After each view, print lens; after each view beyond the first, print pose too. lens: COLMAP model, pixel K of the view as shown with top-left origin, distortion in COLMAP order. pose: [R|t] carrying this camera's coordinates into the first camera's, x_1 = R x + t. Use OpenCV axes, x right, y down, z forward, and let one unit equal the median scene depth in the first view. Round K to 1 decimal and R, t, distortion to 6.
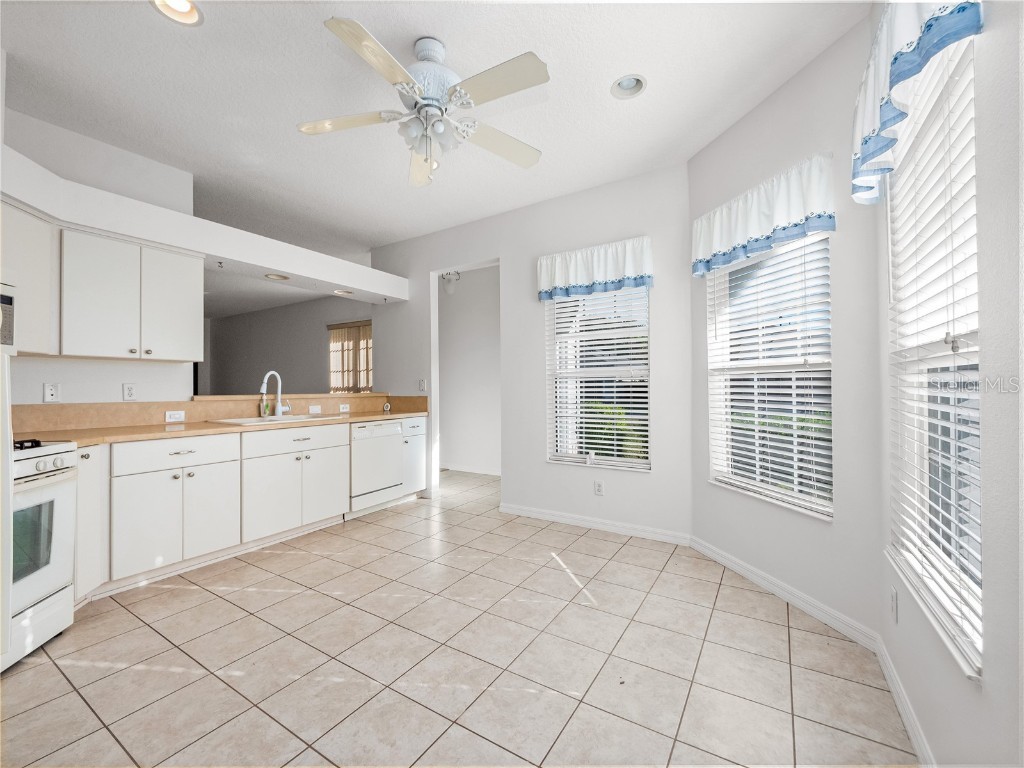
lens RADIAL K [[412.0, 0, 512.0], [0, 412.0, 384.0], [0, 0, 1]] dist [-0.033181, -0.000061]
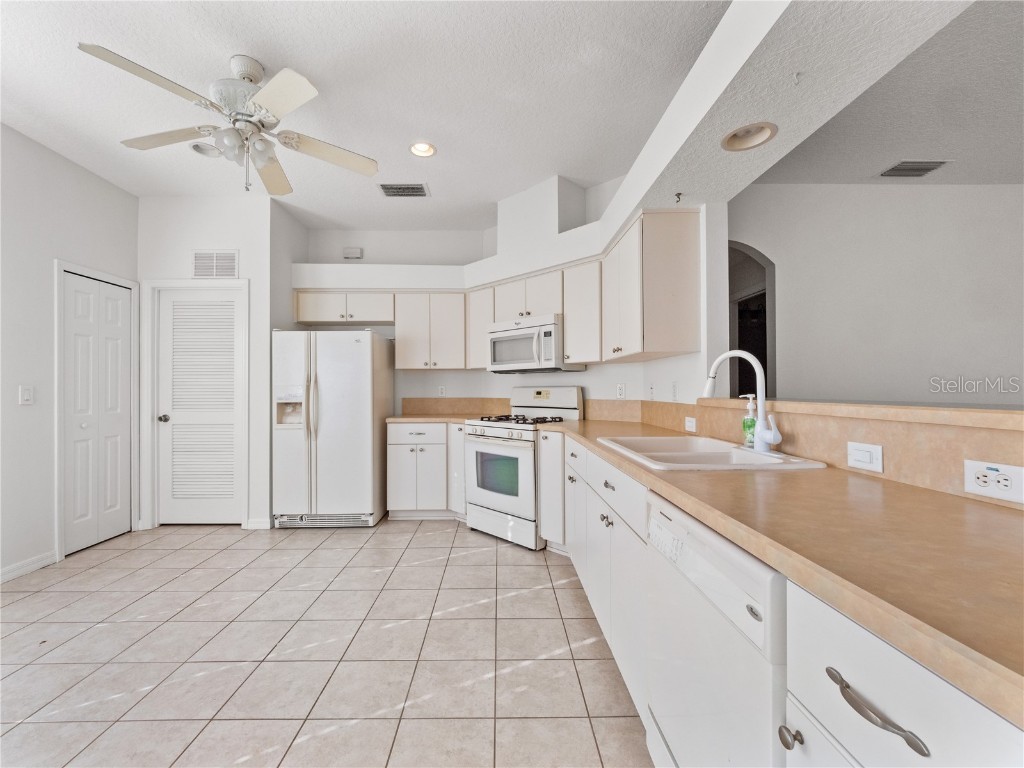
lens RADIAL K [[440.5, 0, 504.1], [0, 440.5, 384.6], [0, 0, 1]] dist [0.000875, -0.000105]
pose [[-0.851749, 0.003217, -0.523941, -0.105867], [0.013420, 0.999787, -0.015678, 0.013720], [0.523779, -0.020385, -0.851610, 1.473648]]
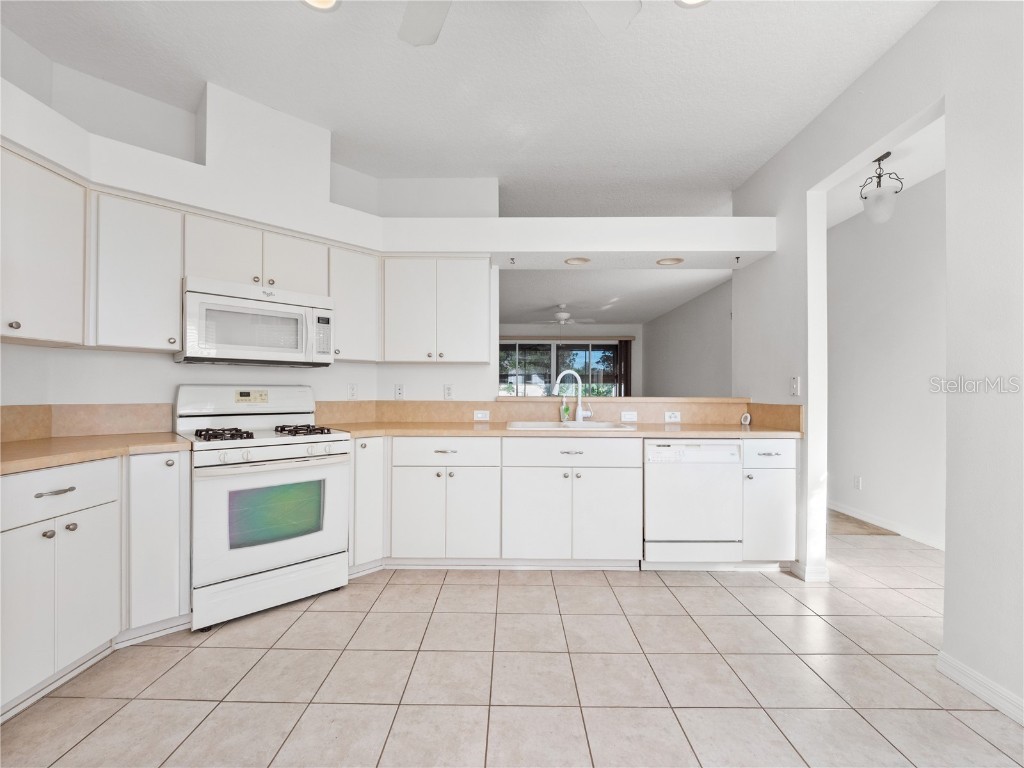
lens RADIAL K [[438.1, 0, 510.0], [0, 438.1, 390.4], [0, 0, 1]] dist [0.000580, -0.000110]
pose [[0.511166, 0.009795, -0.859426, 0.176039], [0.000054, 0.999935, 0.011428, 0.001847], [0.859482, -0.005888, 0.511132, 0.466399]]
